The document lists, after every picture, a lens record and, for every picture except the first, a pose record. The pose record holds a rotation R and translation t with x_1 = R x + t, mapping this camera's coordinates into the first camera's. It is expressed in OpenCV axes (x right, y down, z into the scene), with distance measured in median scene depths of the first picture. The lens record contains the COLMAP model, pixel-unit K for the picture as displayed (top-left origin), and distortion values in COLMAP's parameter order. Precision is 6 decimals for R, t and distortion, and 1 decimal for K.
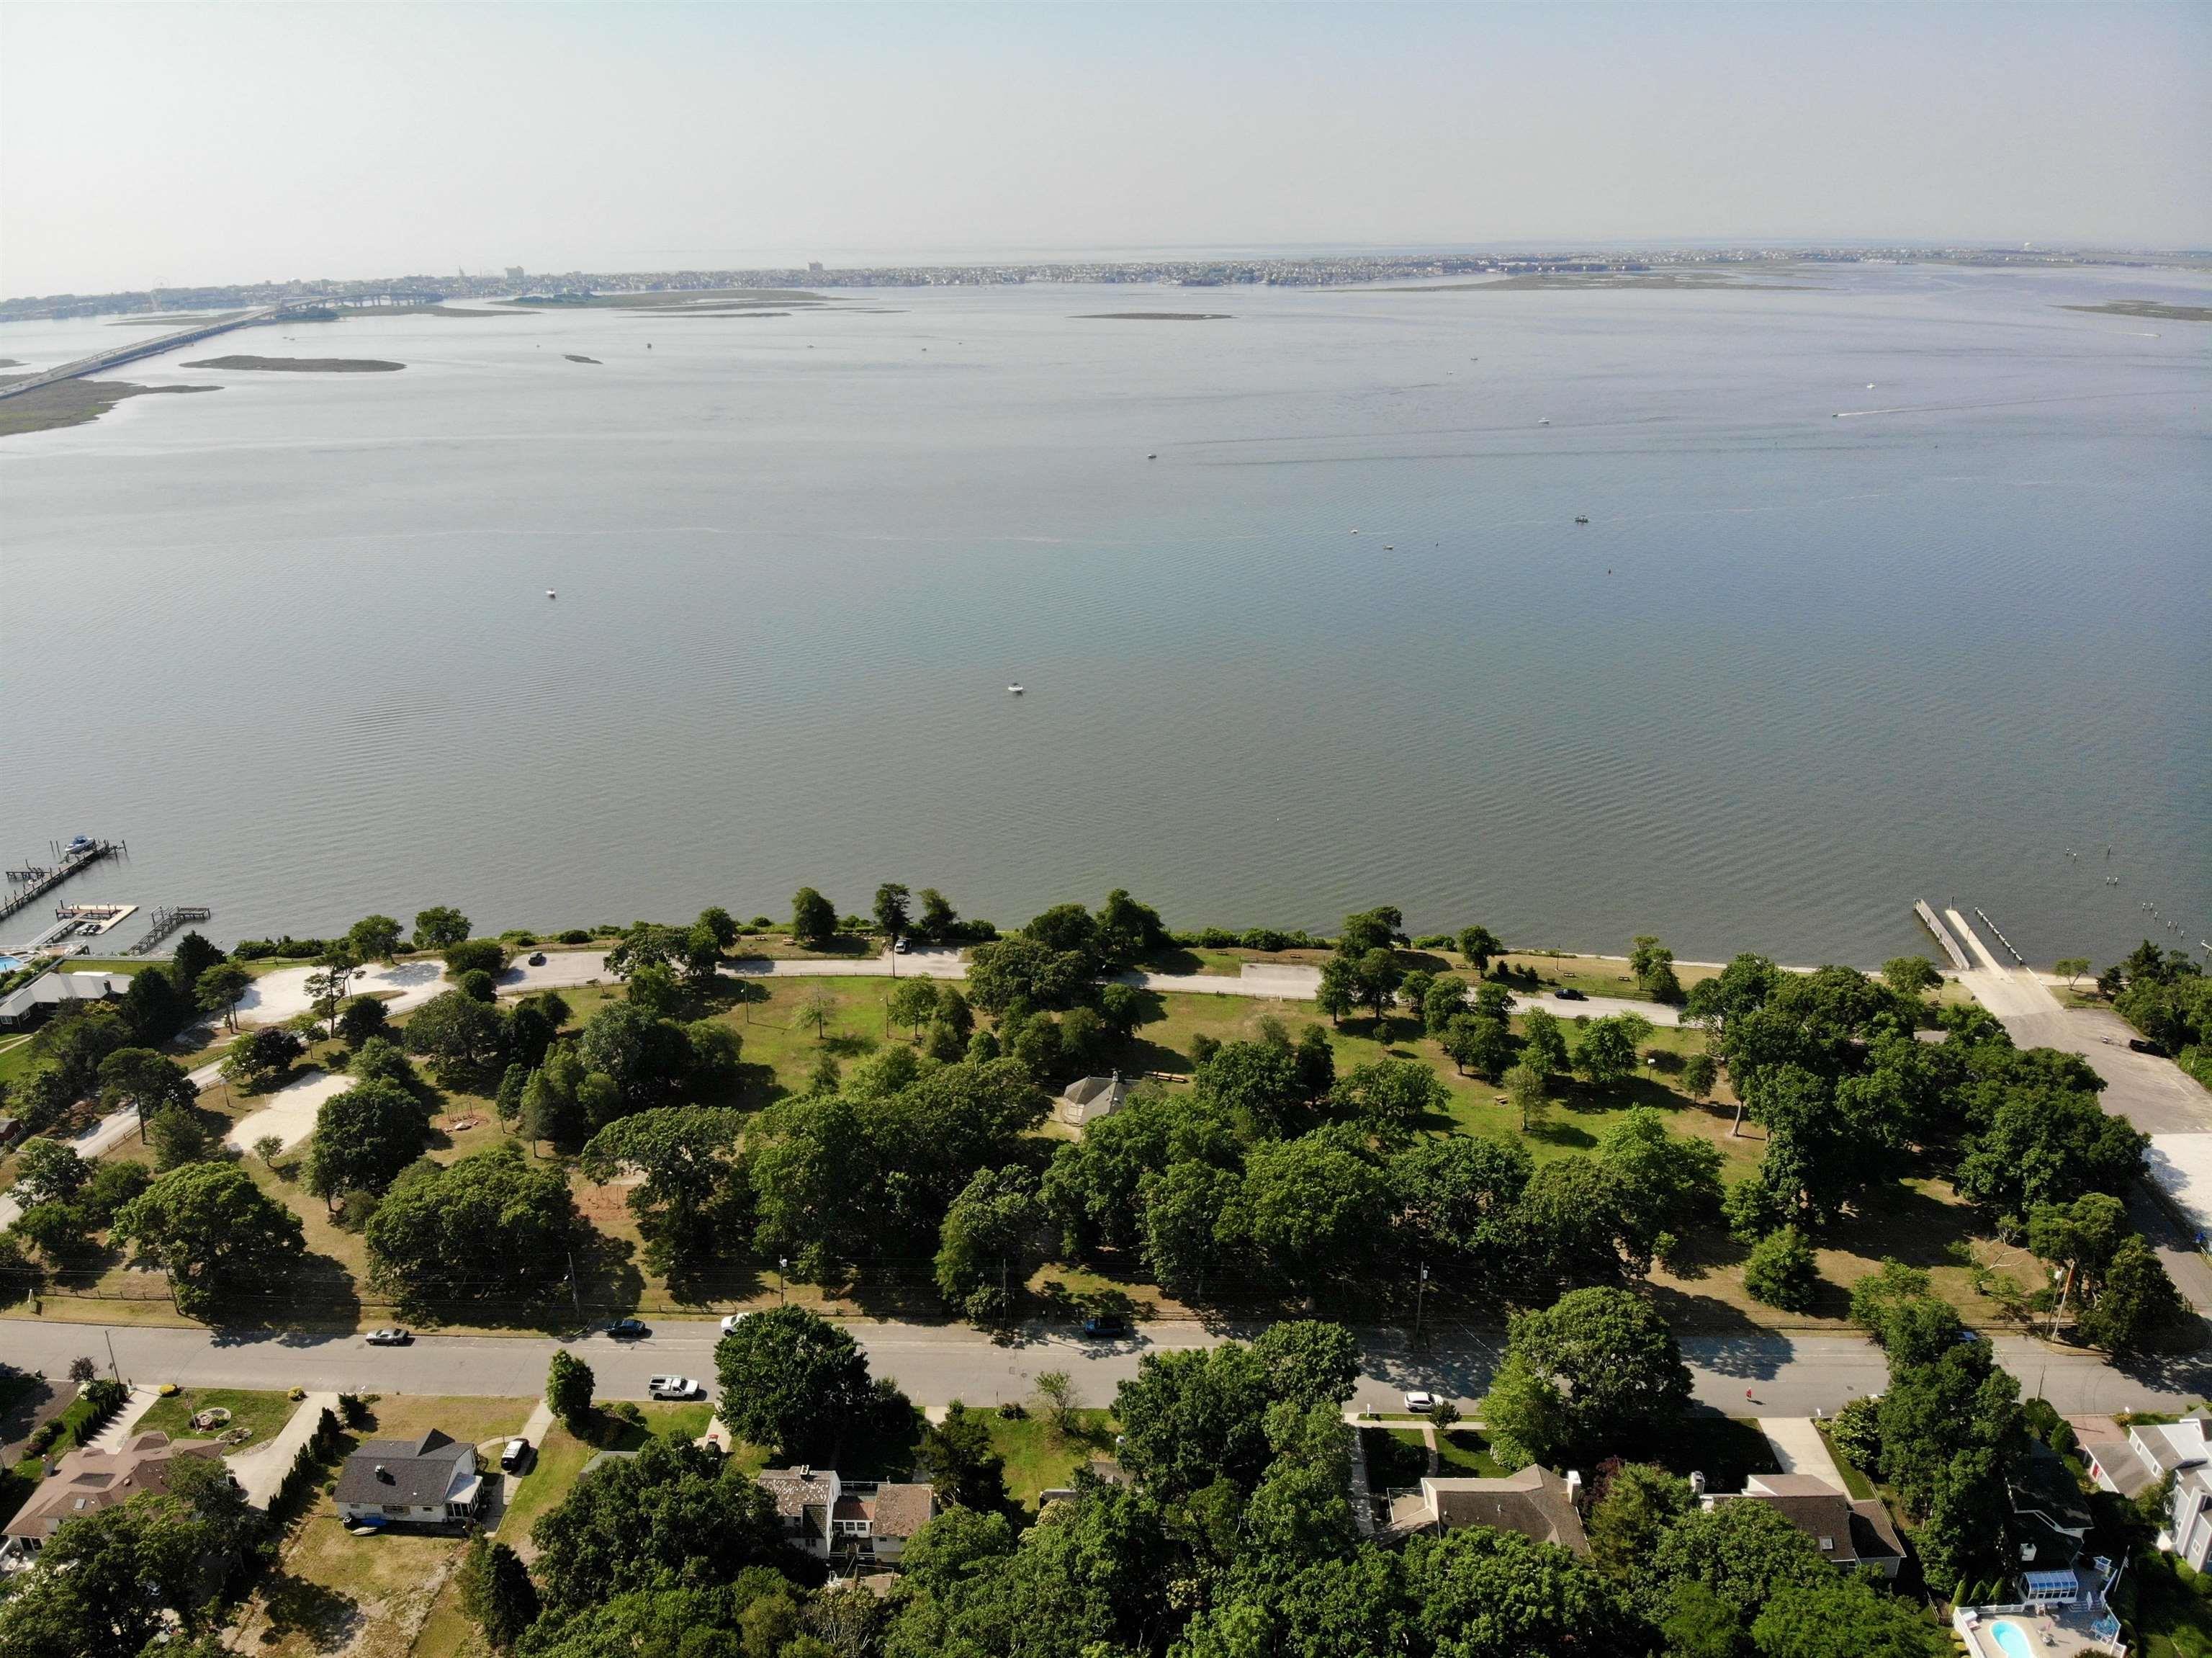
lens RADIAL K [[1604.5, 0, 1105.1], [0, 1604.5, 838.8], [0, 0, 1]] dist [0.077182, -0.195213]
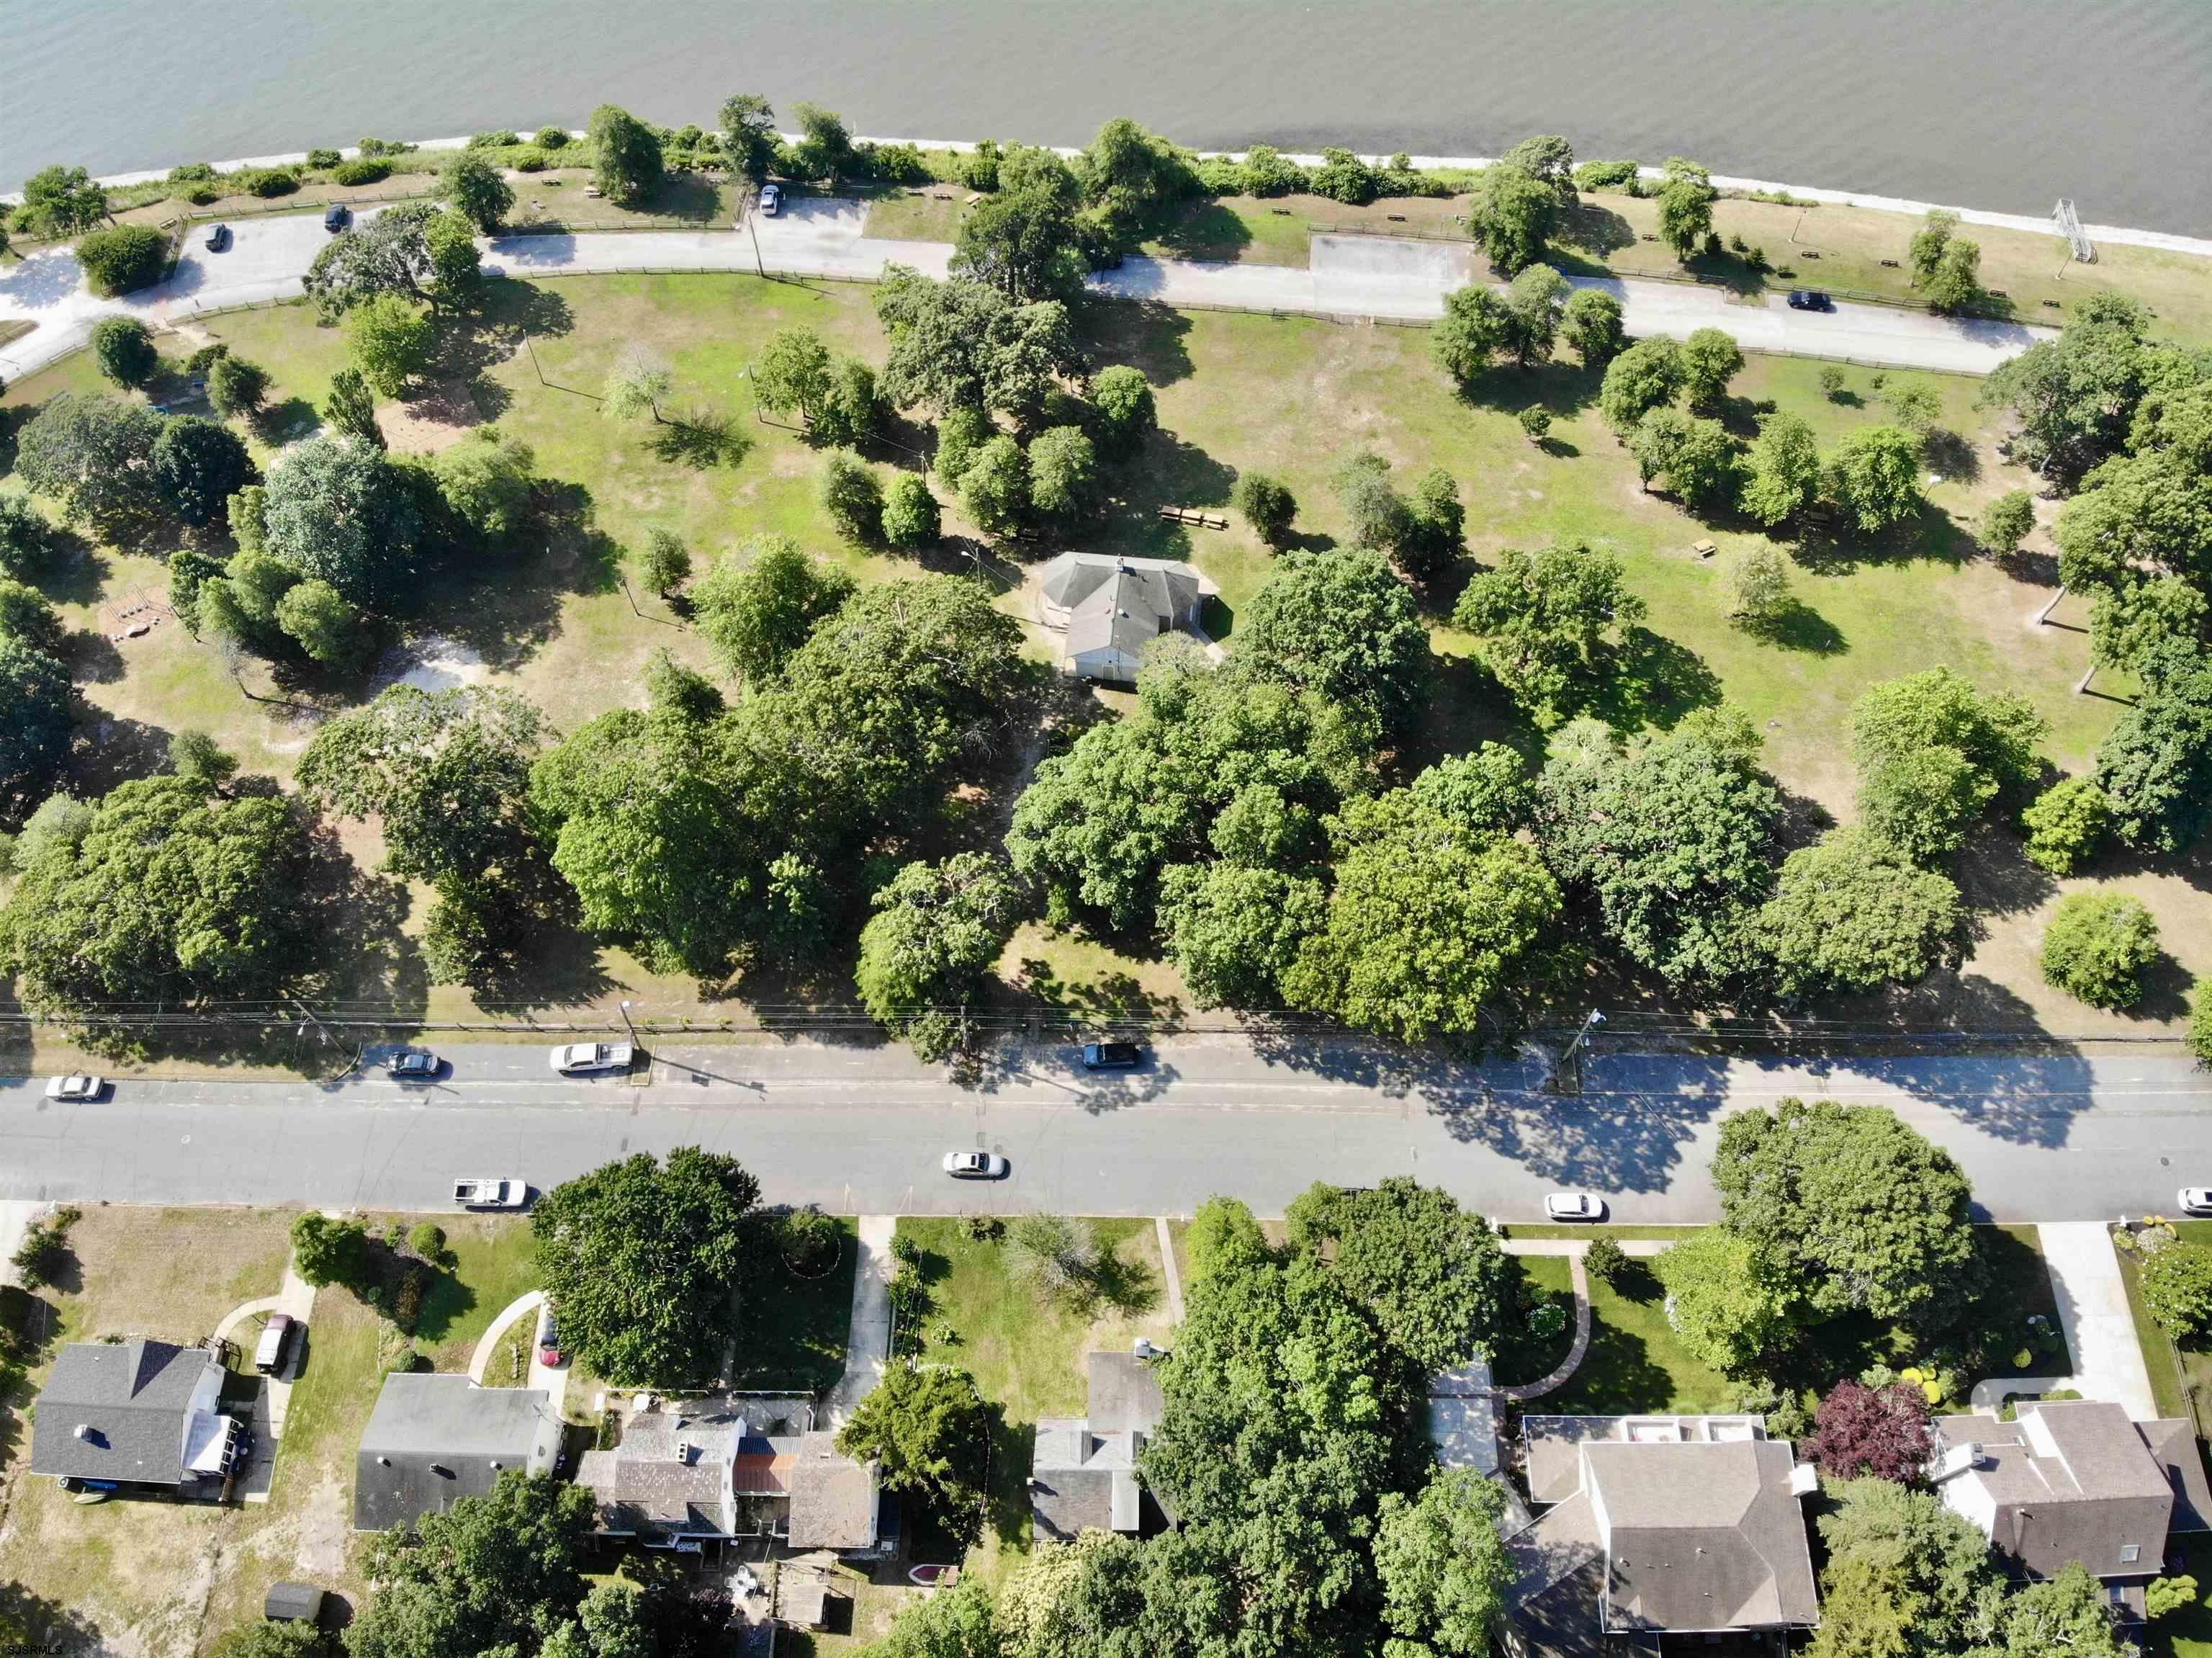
lens RADIAL K [[1715.2, 0, 1100.5], [0, 1715.2, 884.4], [0, 0, 1]] dist [0.089648, -0.252305]
pose [[0.999910, -0.010218, 0.008663, -0.010335], [0.002894, 0.796172, 0.605063, -0.197359], [-0.013080, -0.604983, 0.796131, 0.449734]]
